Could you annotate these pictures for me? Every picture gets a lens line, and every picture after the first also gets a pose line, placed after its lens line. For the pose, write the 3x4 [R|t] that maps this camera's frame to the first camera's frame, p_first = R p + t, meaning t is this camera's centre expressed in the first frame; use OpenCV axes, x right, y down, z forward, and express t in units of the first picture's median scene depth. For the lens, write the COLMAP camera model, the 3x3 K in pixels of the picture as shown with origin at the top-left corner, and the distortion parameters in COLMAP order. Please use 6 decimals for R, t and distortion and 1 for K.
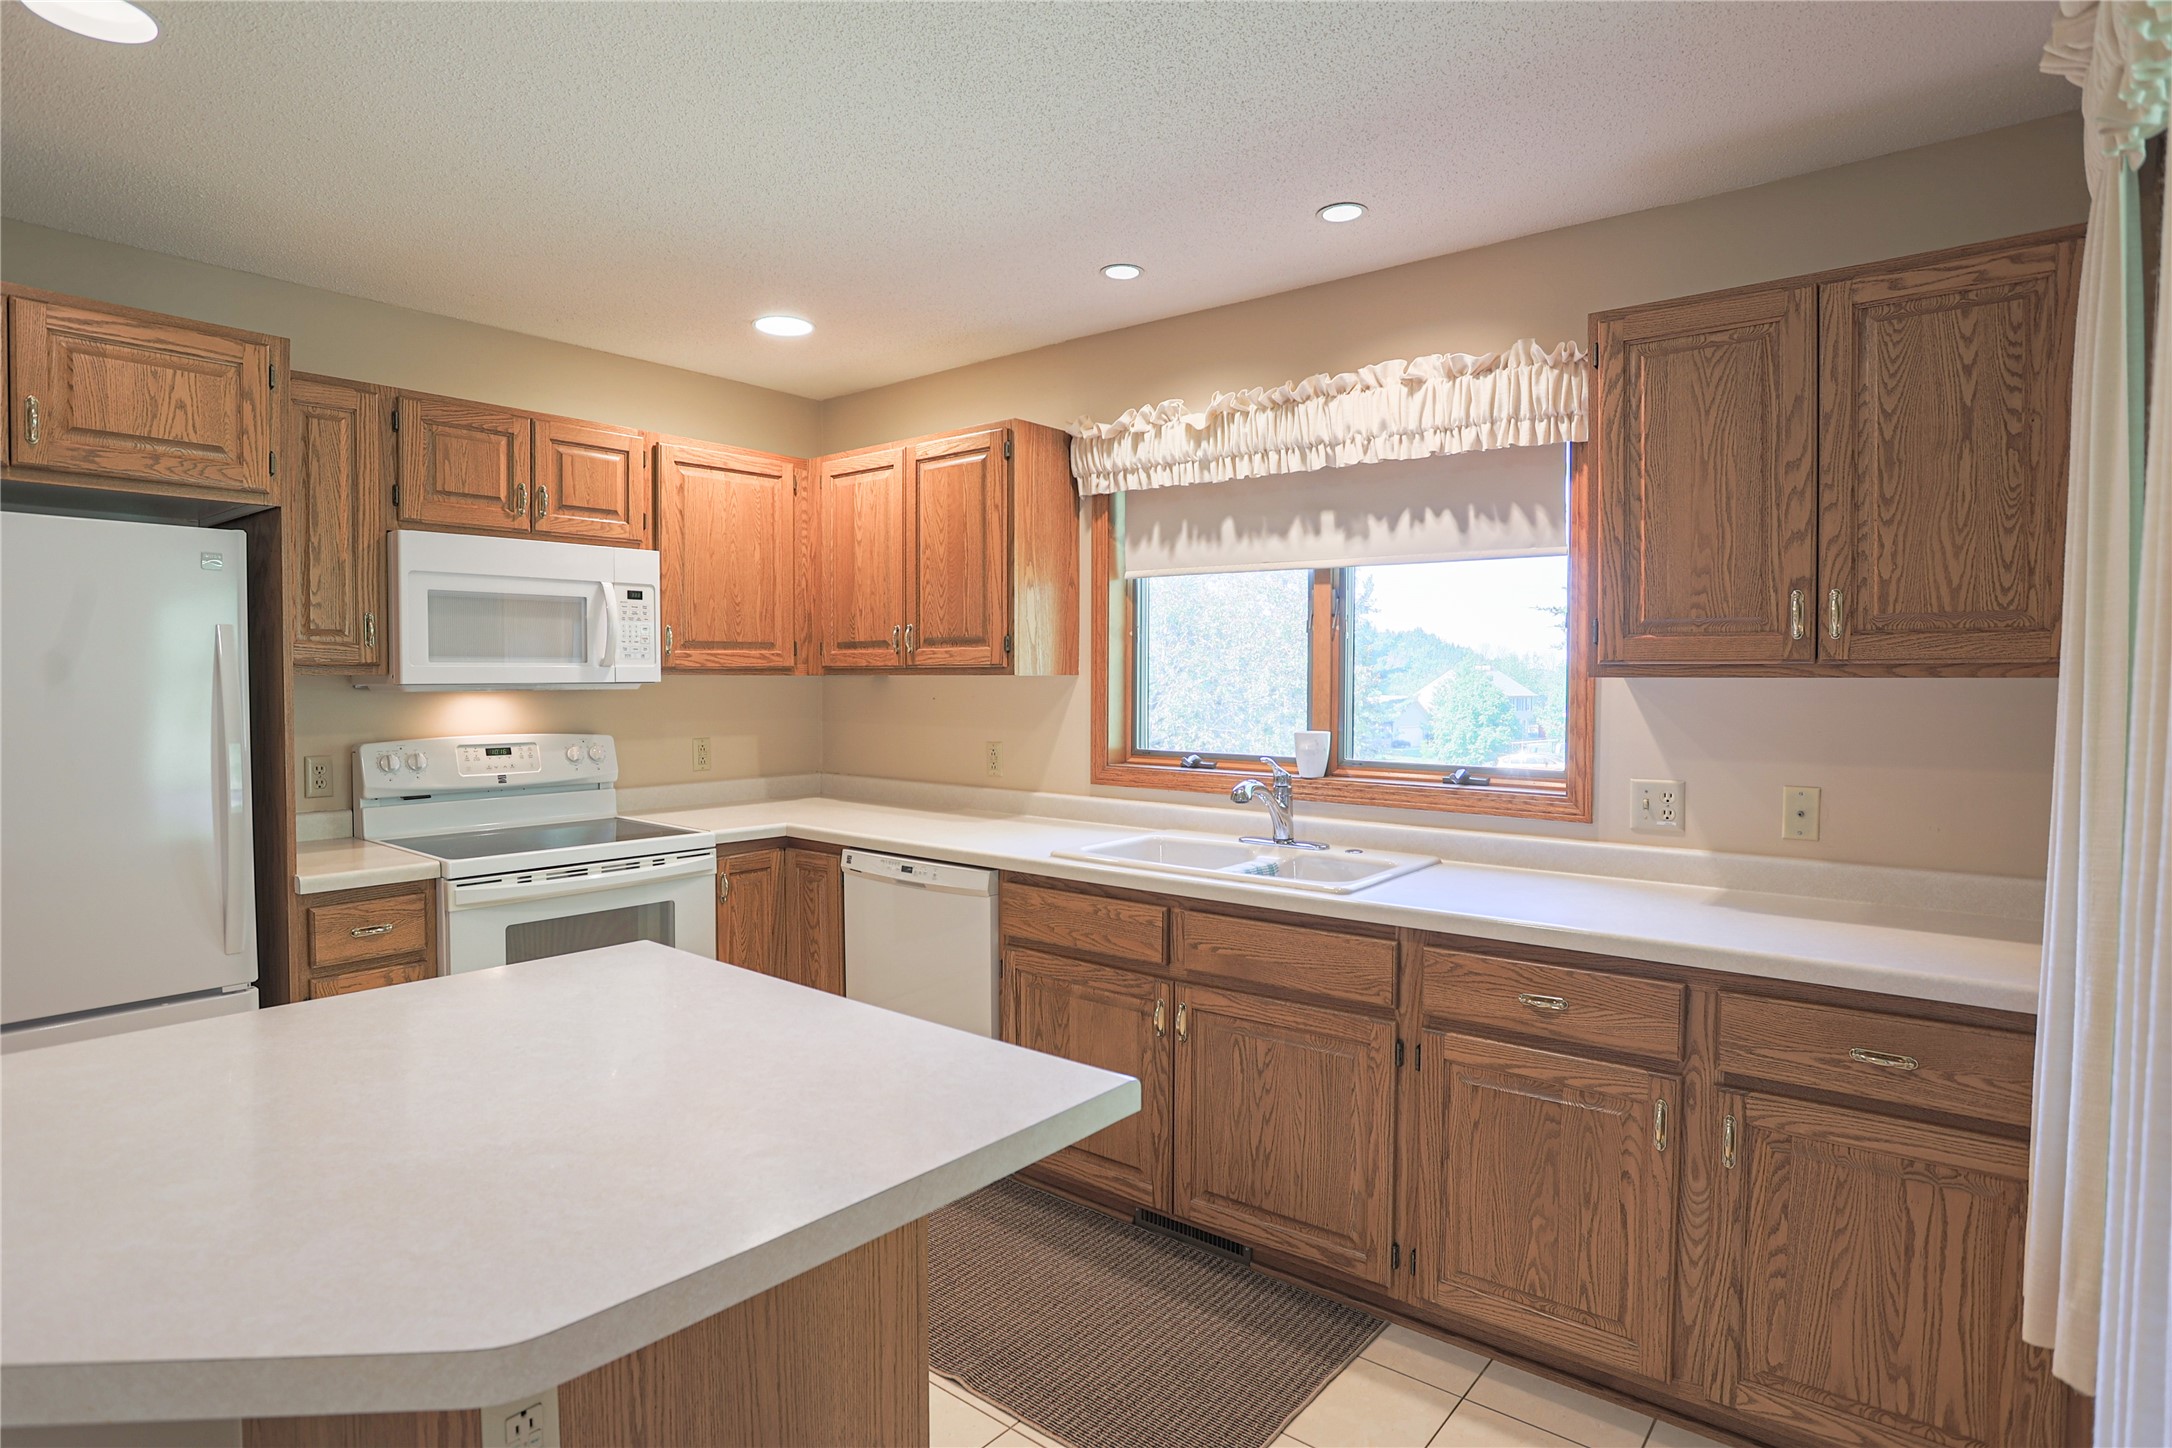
lens RADIAL K [[1132.4, 0, 1090.4], [0, 1132.4, 726.2], [0, 0, 1]] dist [-0.034916, 0.008353]
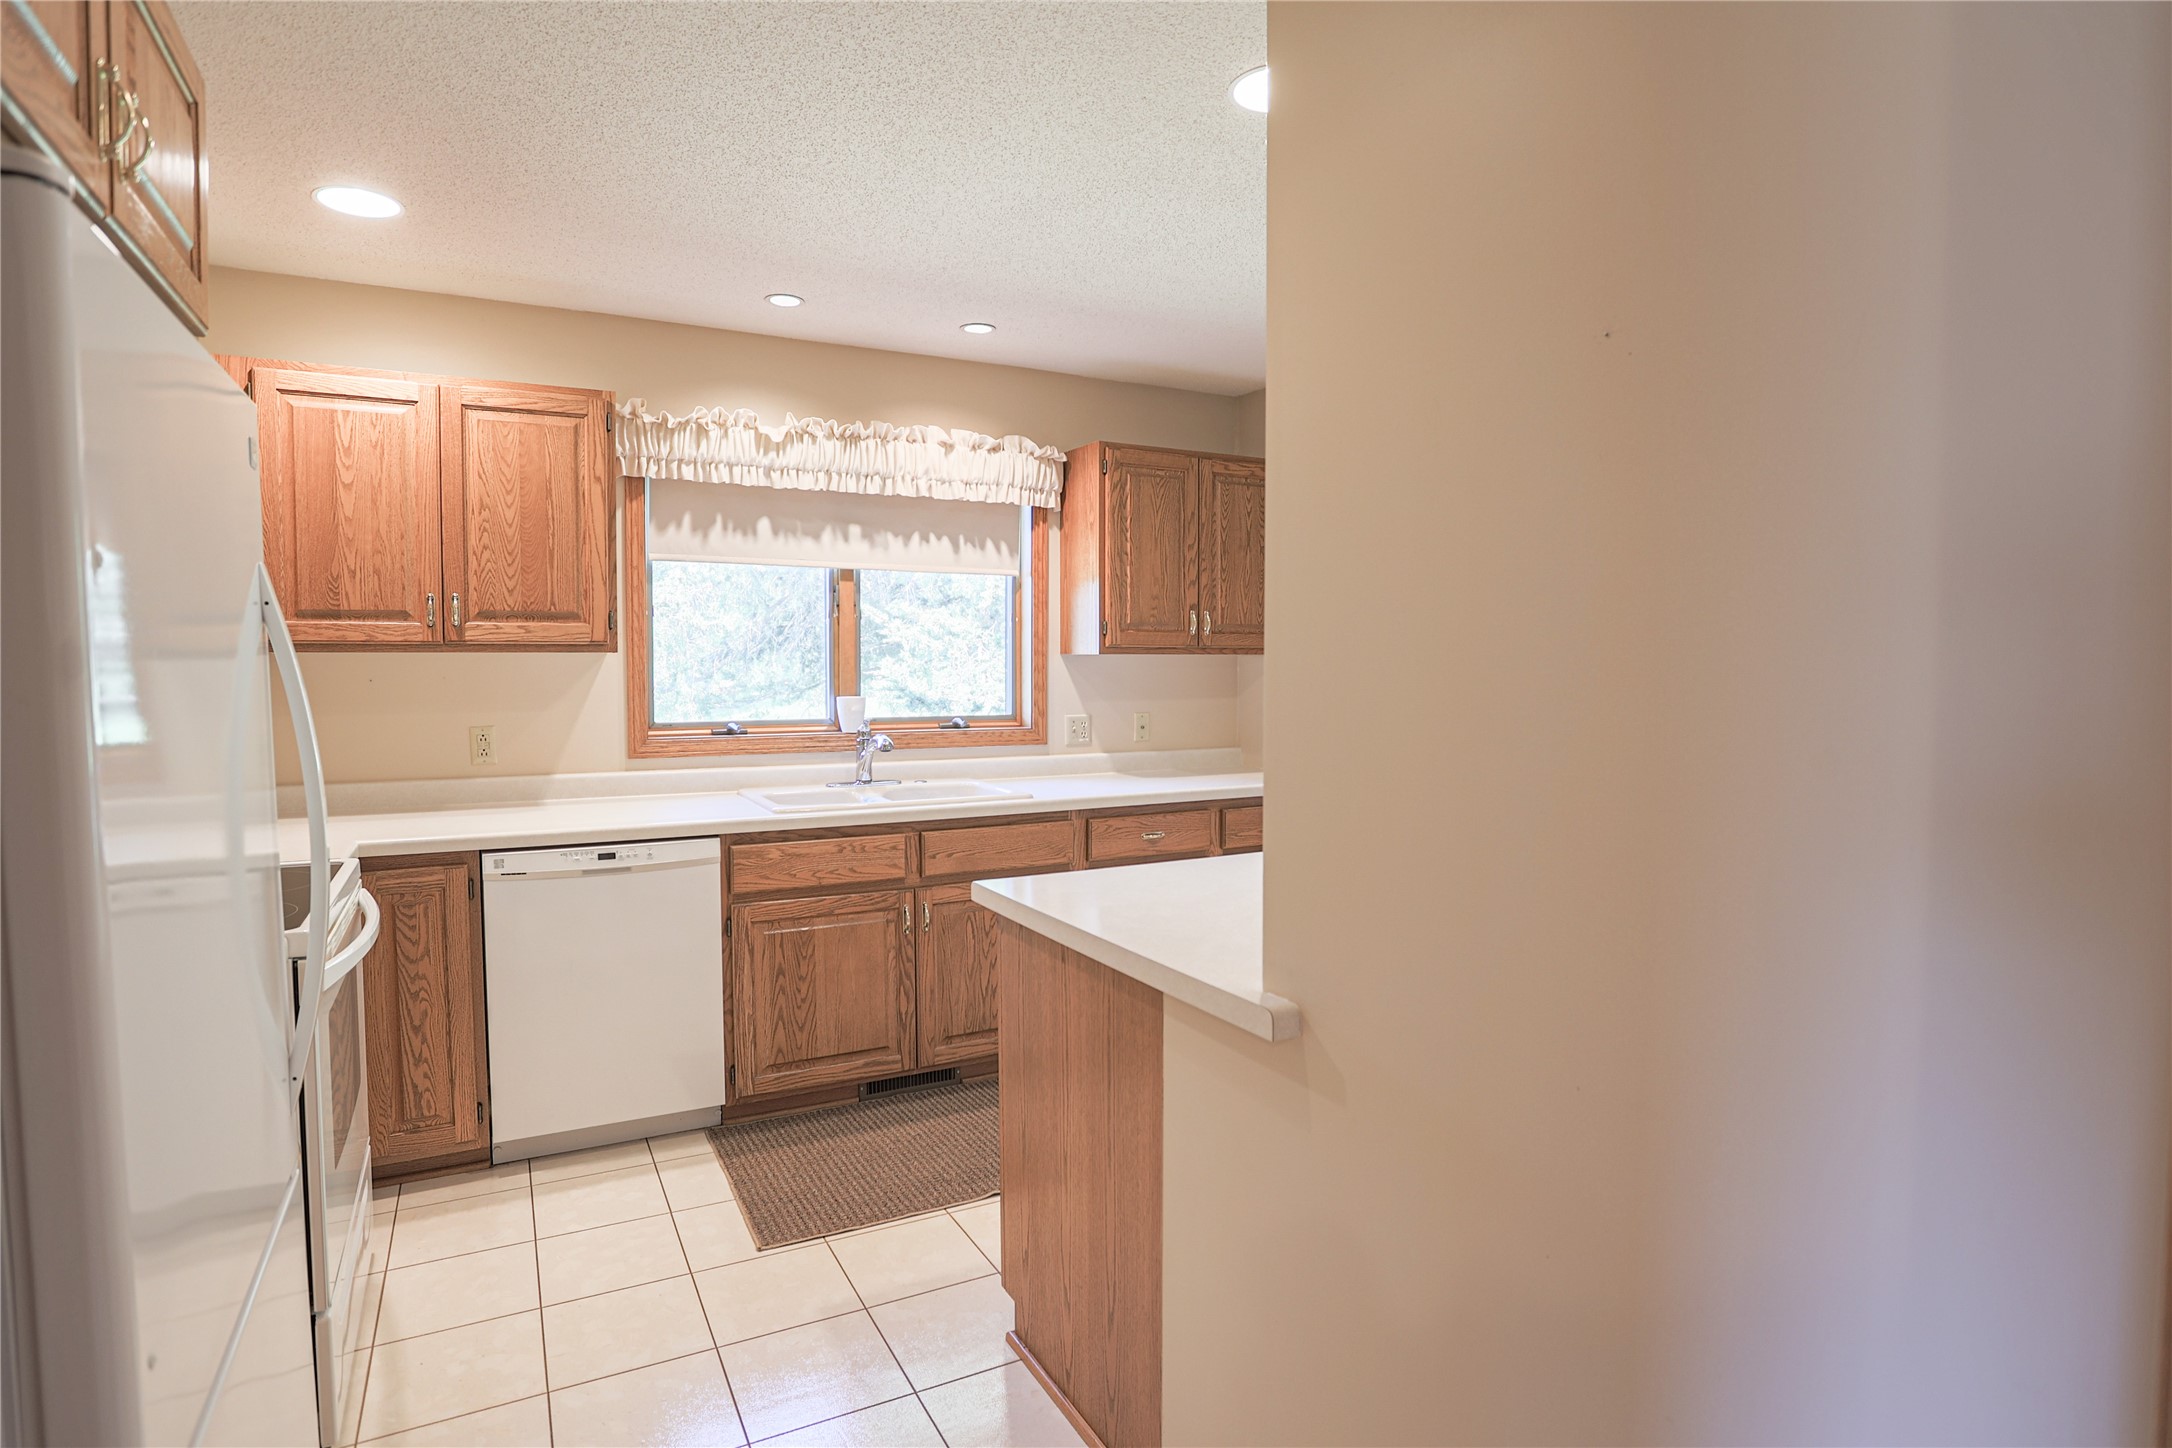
lens RADIAL K [[1132.4, 0, 1093.5], [0, 1132.4, 716.0], [0, 0, 1]] dist [-0.034916, 0.008353]
pose [[0.403050, -0.051470, 0.913729, -0.885885], [0.037189, 0.998514, 0.039842, -0.014609], [-0.914422, 0.017922, 0.404365, 0.244736]]
